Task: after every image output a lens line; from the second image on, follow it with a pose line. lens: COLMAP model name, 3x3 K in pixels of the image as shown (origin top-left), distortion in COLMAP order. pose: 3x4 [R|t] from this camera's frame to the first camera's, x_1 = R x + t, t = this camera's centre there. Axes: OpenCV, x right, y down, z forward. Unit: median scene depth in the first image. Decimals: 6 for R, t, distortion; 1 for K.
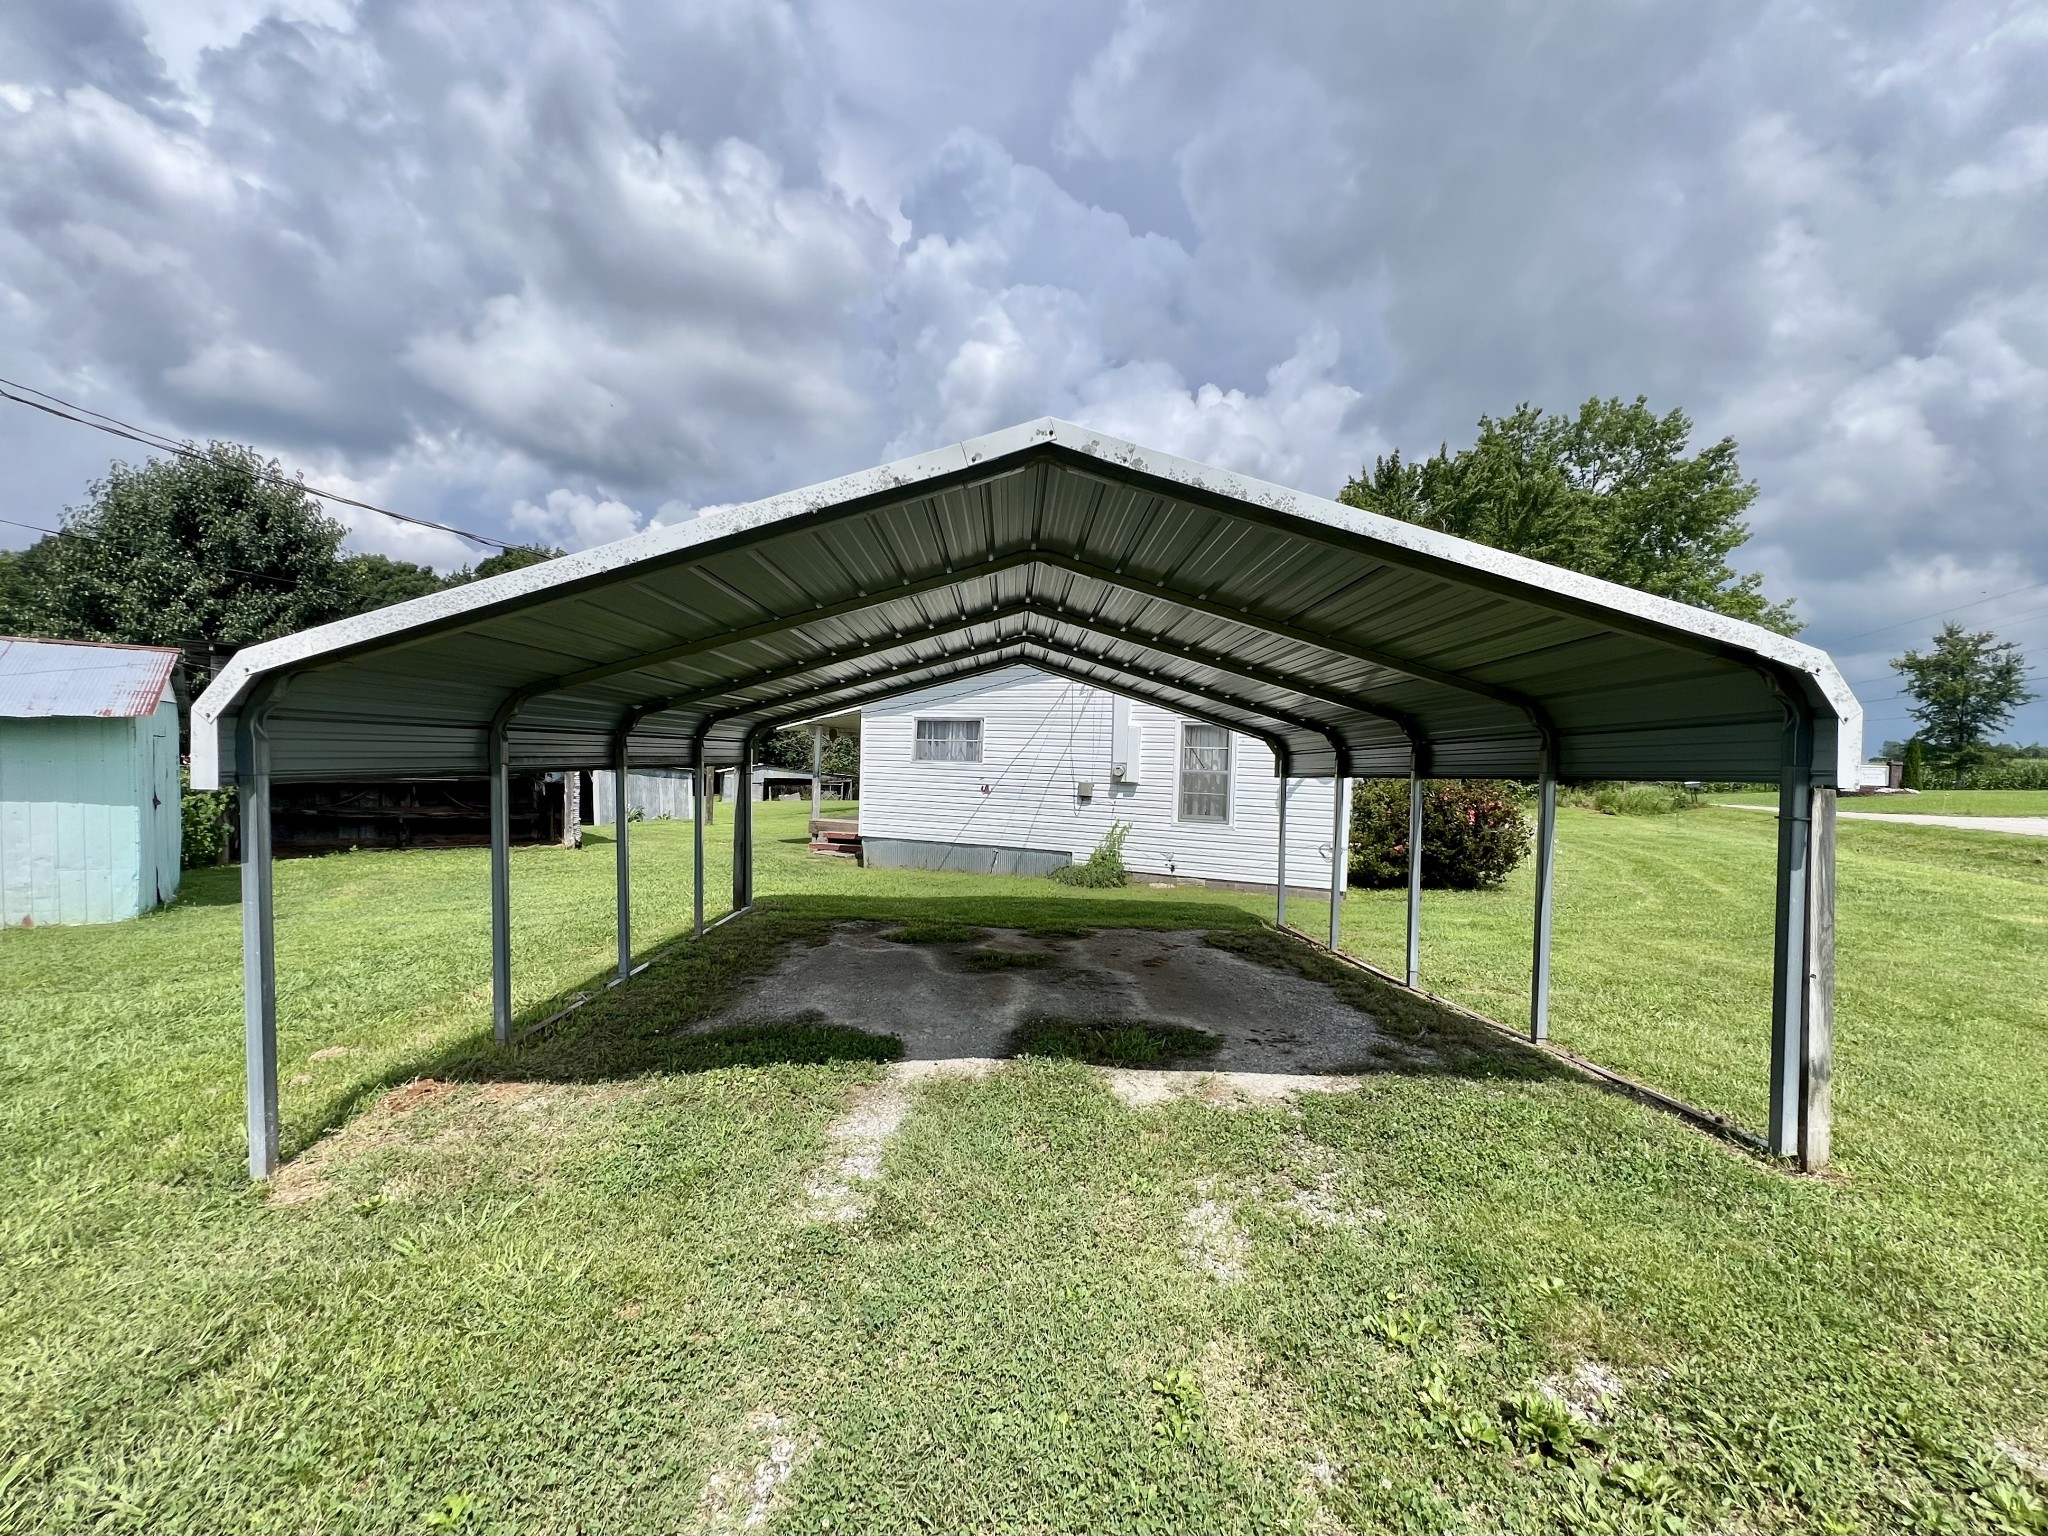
lens RADIAL K [[825.4, 0, 1002.3], [0, 825.4, 772.7], [0, 0, 1]] dist [-0.001229, 0.000998]
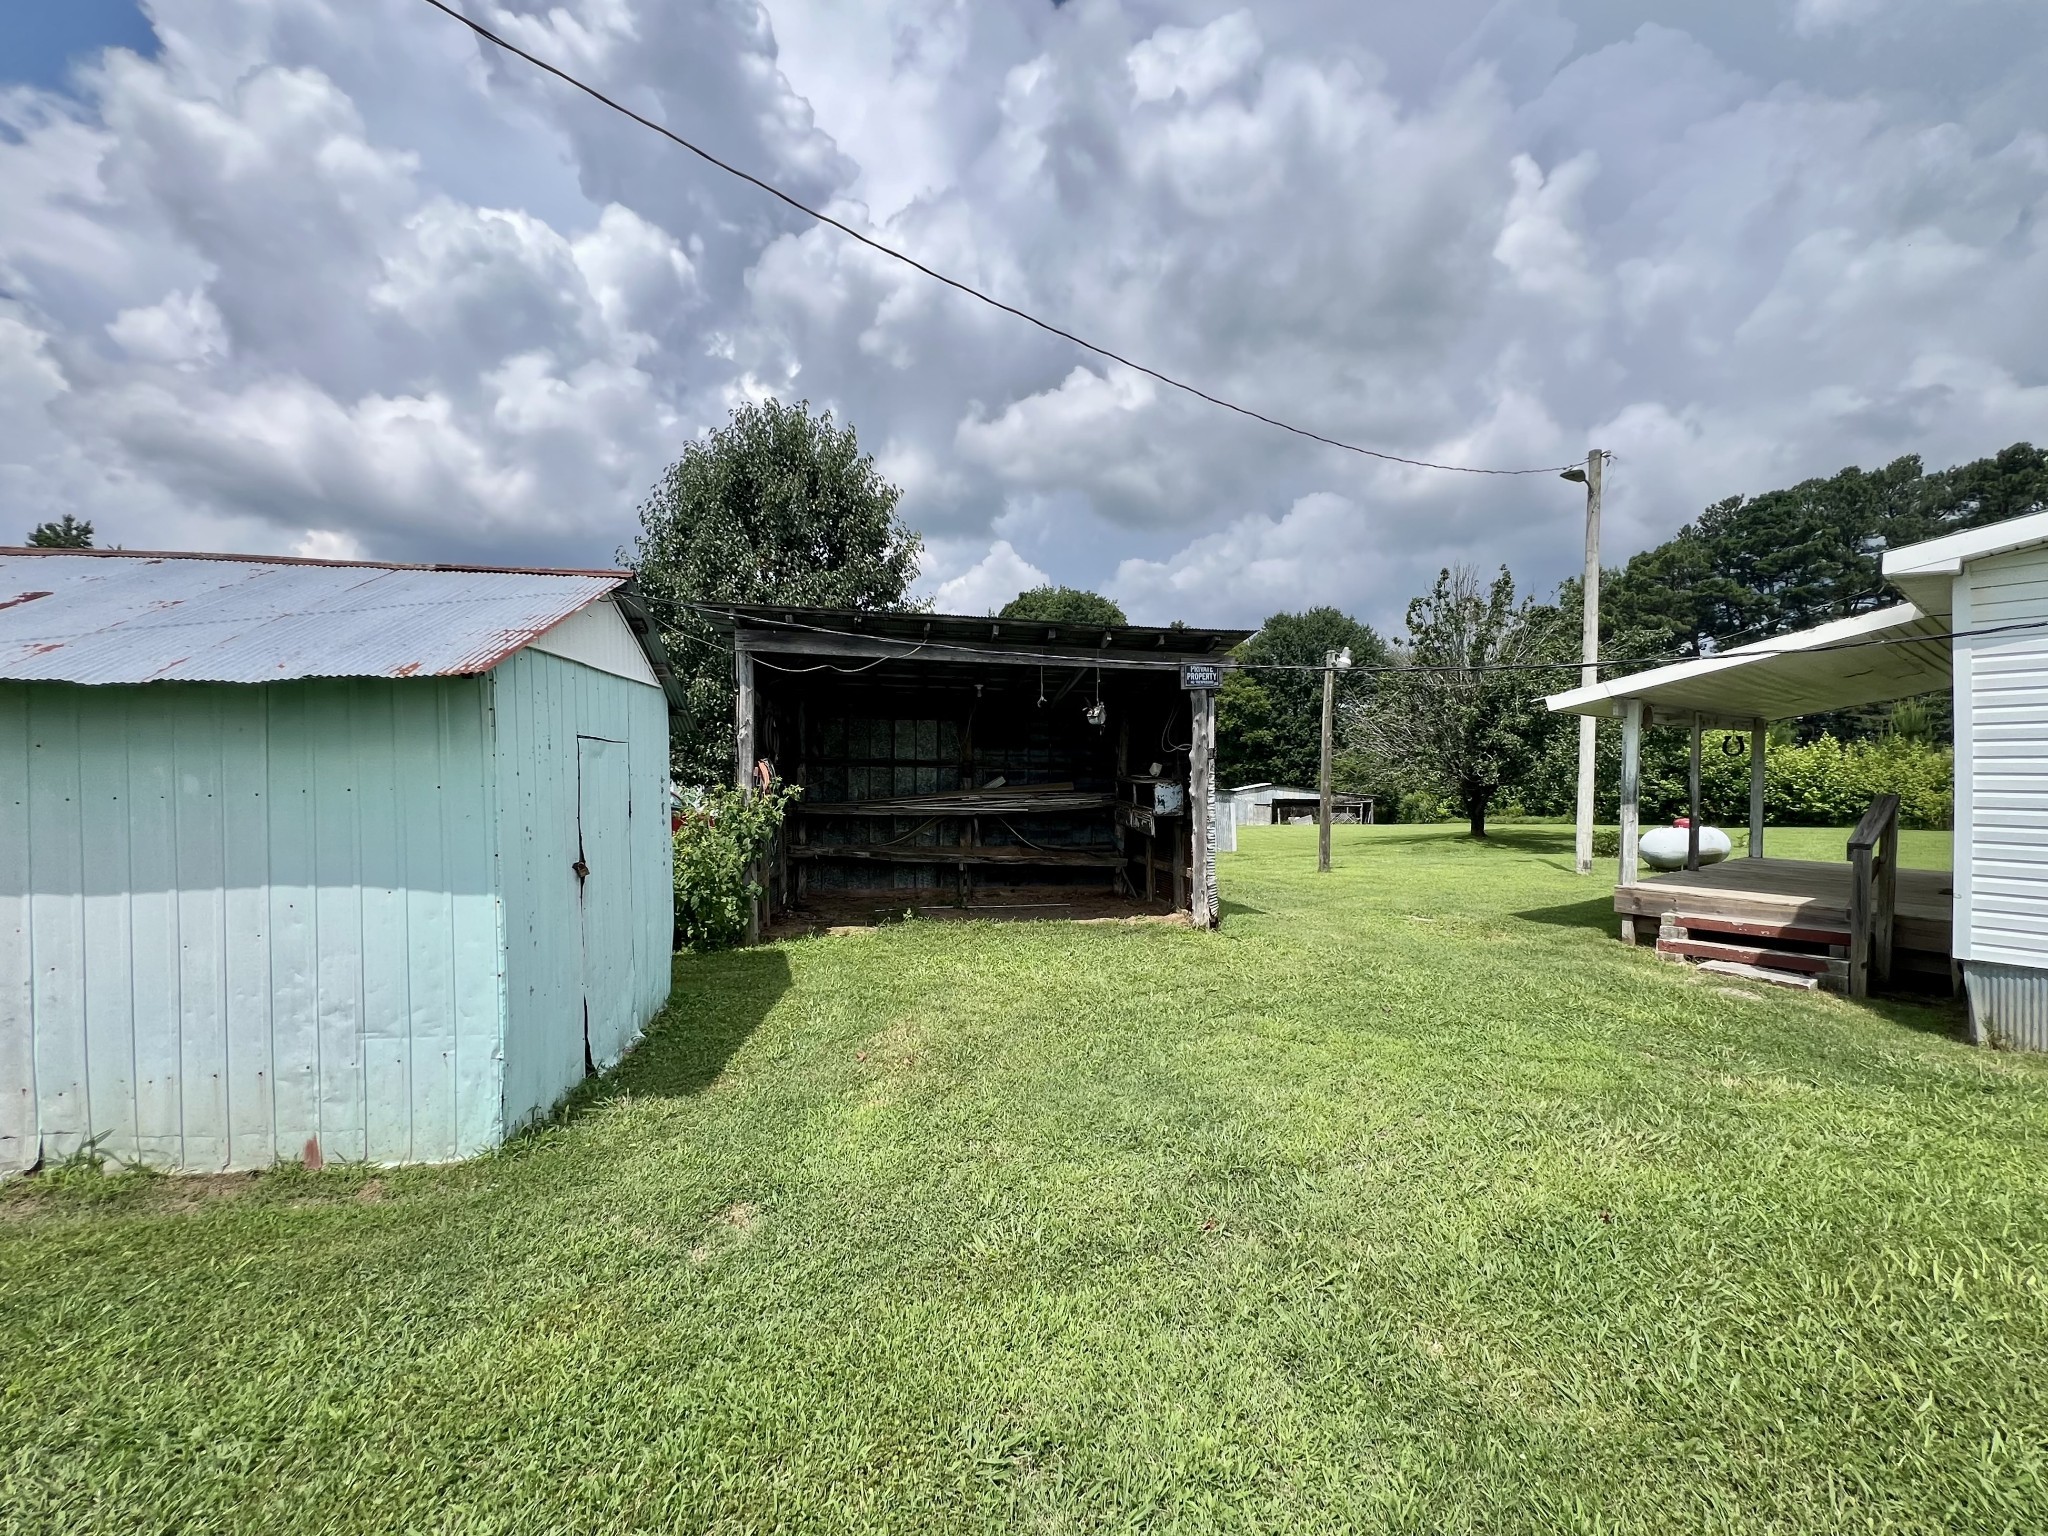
lens RADIAL K [[825.4, 0, 1017.2], [0, 825.4, 786.1], [0, 0, 1]] dist [-0.001229, 0.000998]
pose [[0.855160, -0.016946, -0.518086, -0.356555], [0.012591, 0.999850, -0.011923, -0.003475], [0.518210, 0.003673, 0.855245, 0.465972]]
